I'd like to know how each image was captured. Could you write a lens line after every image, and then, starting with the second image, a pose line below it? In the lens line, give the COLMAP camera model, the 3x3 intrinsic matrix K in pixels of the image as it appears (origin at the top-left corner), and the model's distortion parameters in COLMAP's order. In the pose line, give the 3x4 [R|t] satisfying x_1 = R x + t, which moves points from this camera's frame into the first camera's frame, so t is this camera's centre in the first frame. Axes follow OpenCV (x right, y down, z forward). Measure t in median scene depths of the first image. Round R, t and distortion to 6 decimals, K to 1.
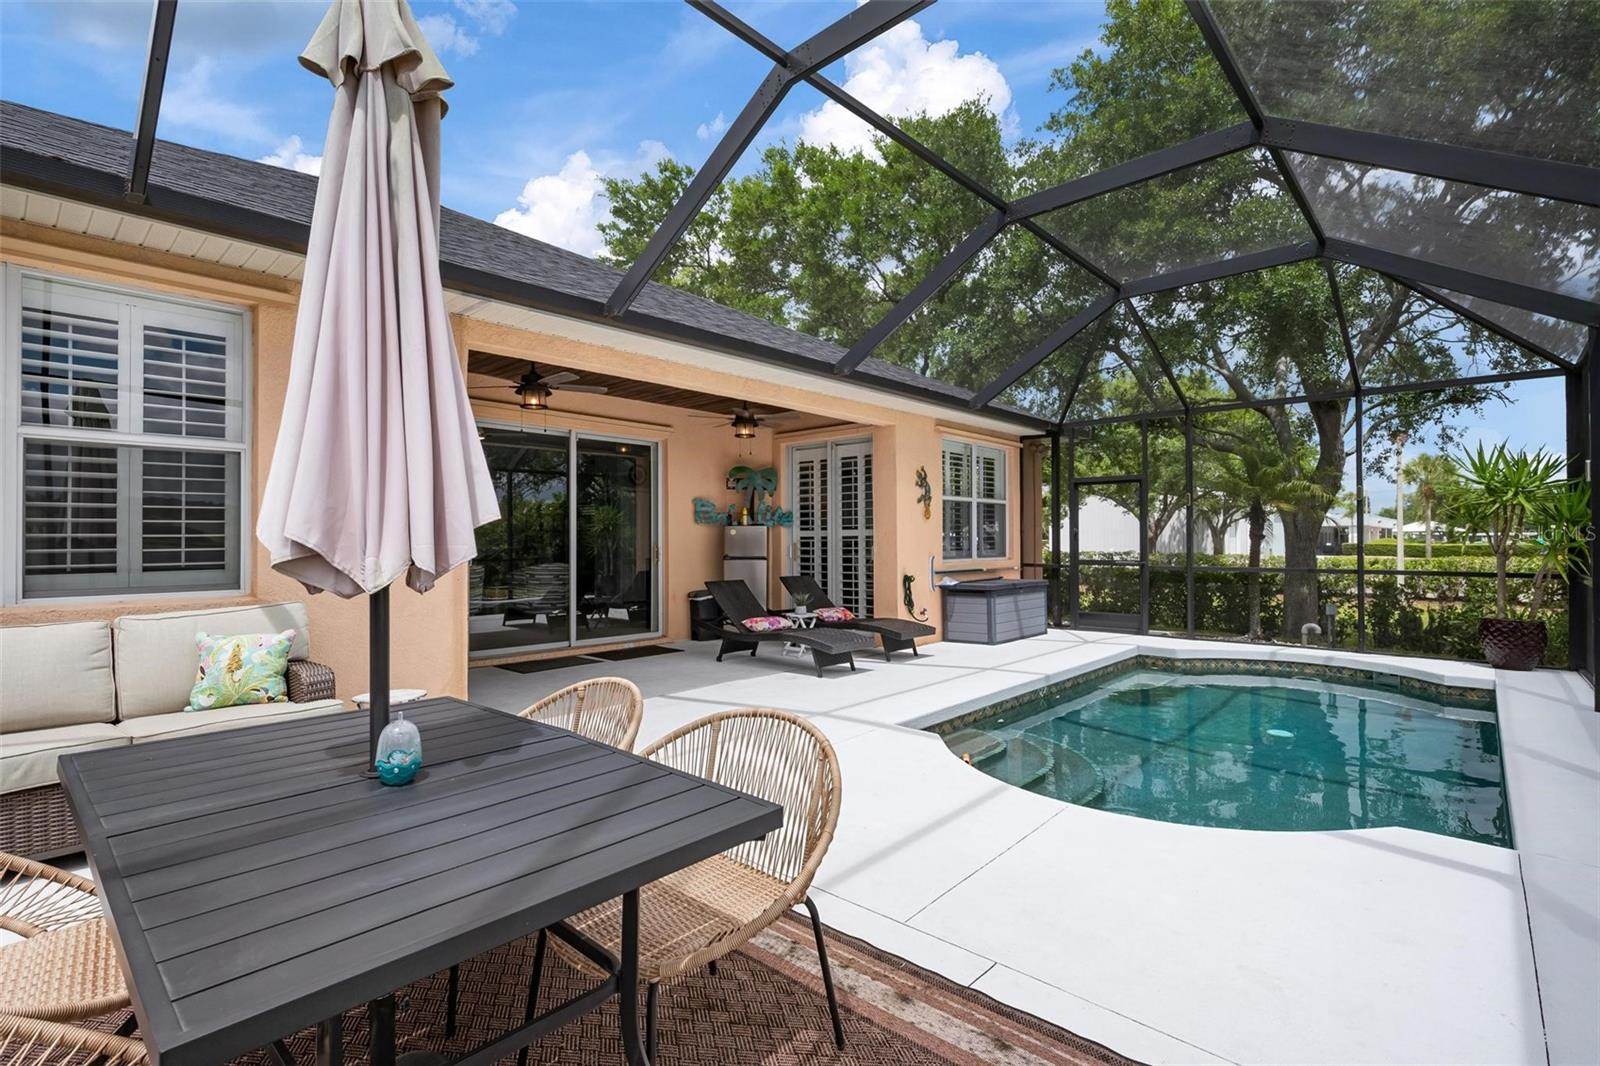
lens RADIAL K [[734.4, 0, 802.6], [0, 734.4, 540.3], [0, 0, 1]] dist [-0.002144, 0.000327]
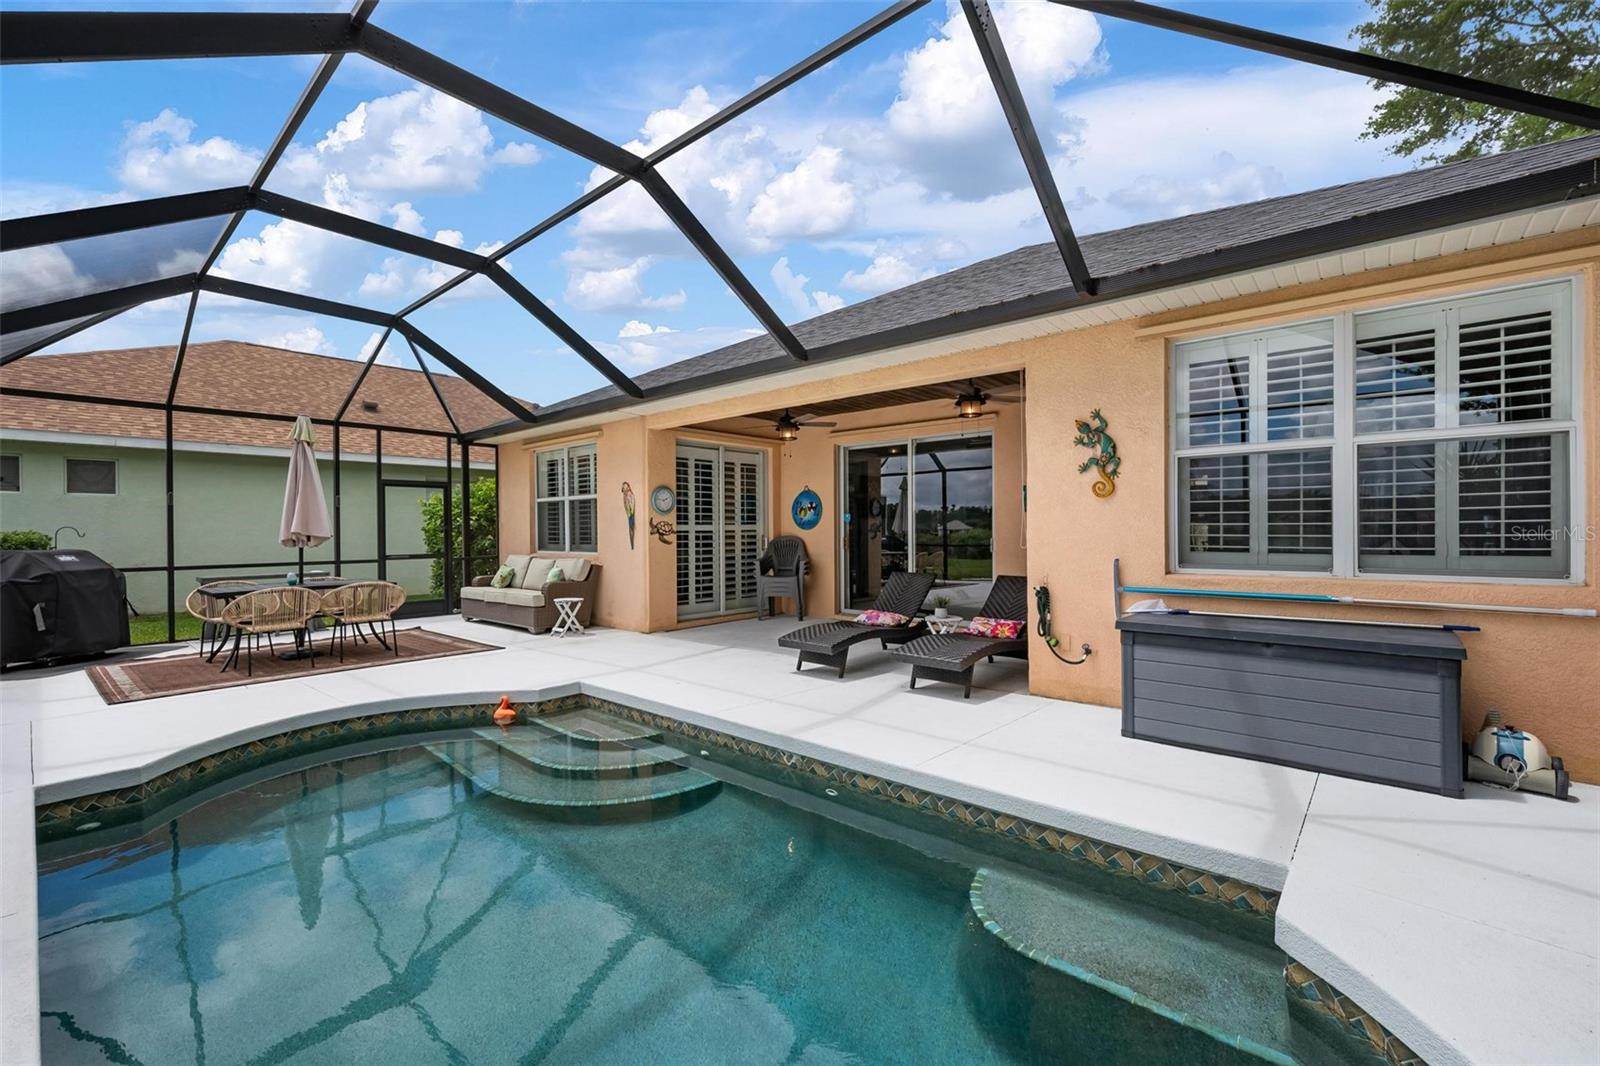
lens RADIAL K [[648.5, 0, 802.1], [0, 648.5, 541.9], [0, 0, 1]] dist [-0.006144, -0.000006]
pose [[0.042067, 0.018115, -0.998951, 0.486735], [0.005411, 0.999817, 0.018359, -0.002446], [0.999100, -0.006177, 0.041961, 0.522252]]
